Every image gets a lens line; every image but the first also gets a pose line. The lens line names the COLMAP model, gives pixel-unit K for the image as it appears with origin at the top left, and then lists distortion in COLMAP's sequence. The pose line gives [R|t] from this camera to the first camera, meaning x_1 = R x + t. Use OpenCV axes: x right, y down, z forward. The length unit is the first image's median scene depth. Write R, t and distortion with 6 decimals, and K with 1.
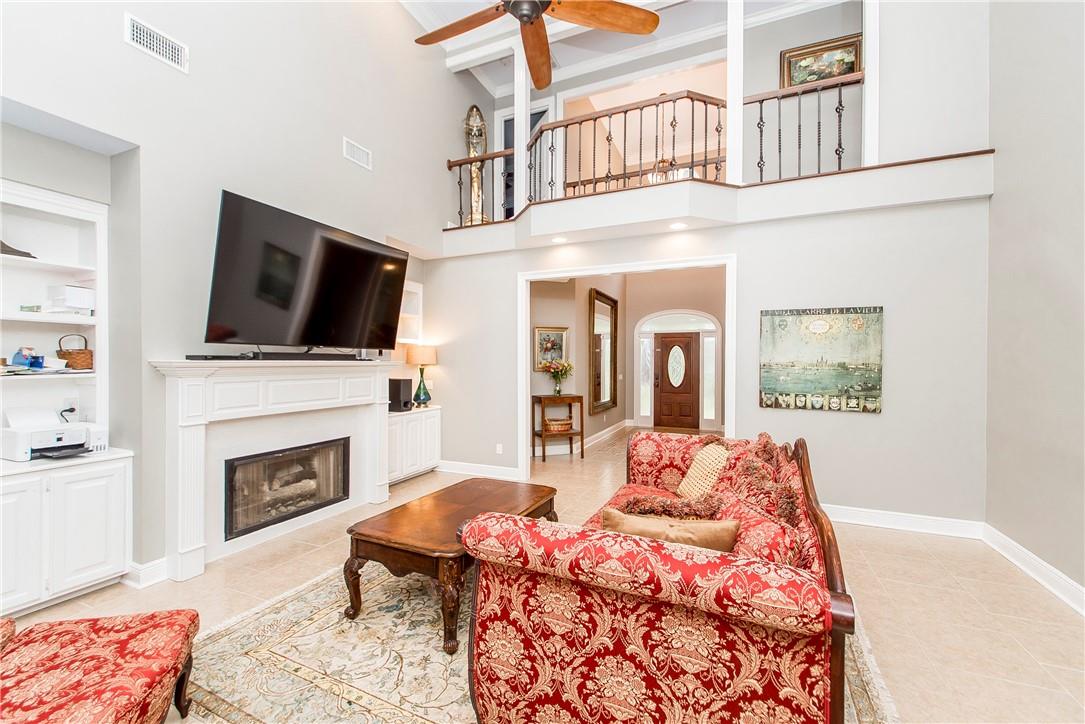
lens RADIAL K [[436.6, 0, 558.2], [0, 436.6, 366.0], [0, 0, 1]] dist [0.008350, -0.002501]
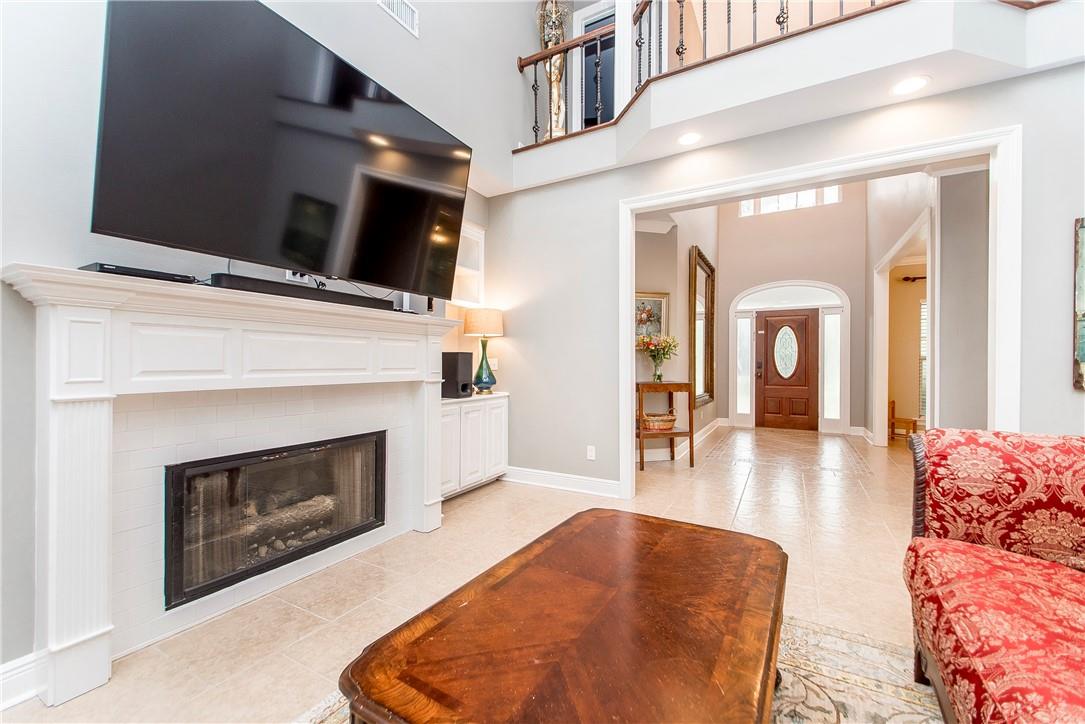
lens RADIAL K [[436.6, 0, 551.3], [0, 436.6, 363.7], [0, 0, 1]] dist [0.008350, -0.002501]
pose [[0.993295, -0.001743, -0.115595, -0.146607], [0.000892, 0.999972, -0.007410, 0.063314], [0.115605, 0.007257, 0.993269, 0.360341]]
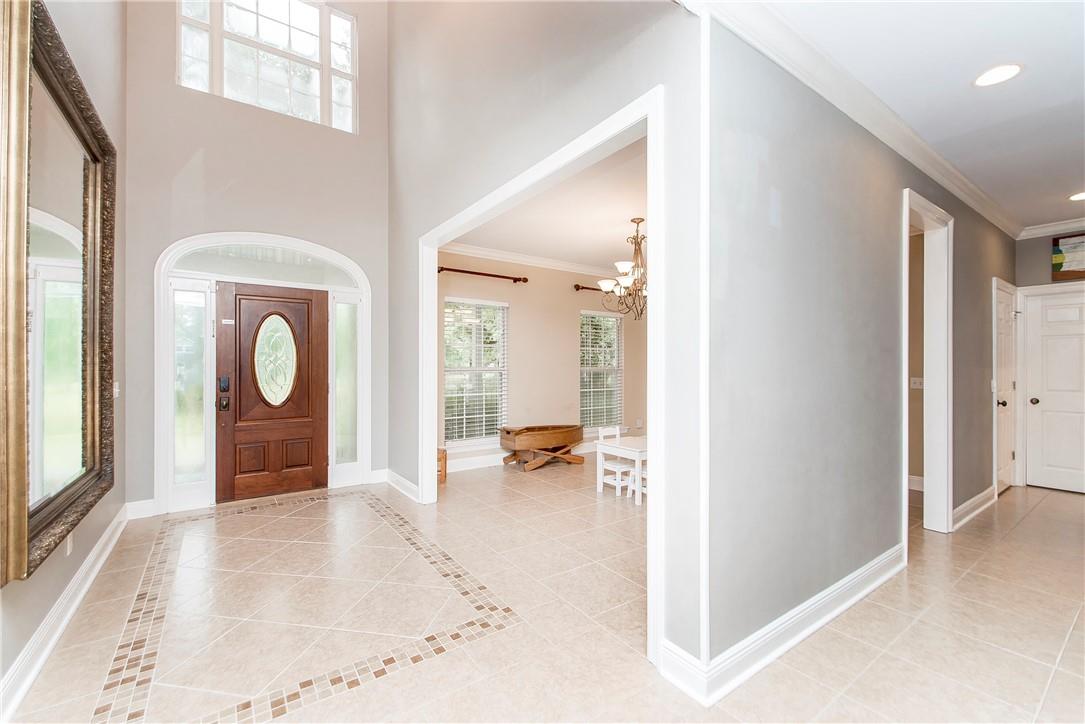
lens RADIAL K [[436.6, 0, 539.9], [0, 436.6, 363.5], [0, 0, 1]] dist [0.008350, -0.002501]
pose [[0.513091, -0.003617, 0.858326, 0.042787], [0.009047, 0.999958, -0.001195, 0.016406], [-0.858286, 0.008379, 0.513103, 1.207364]]
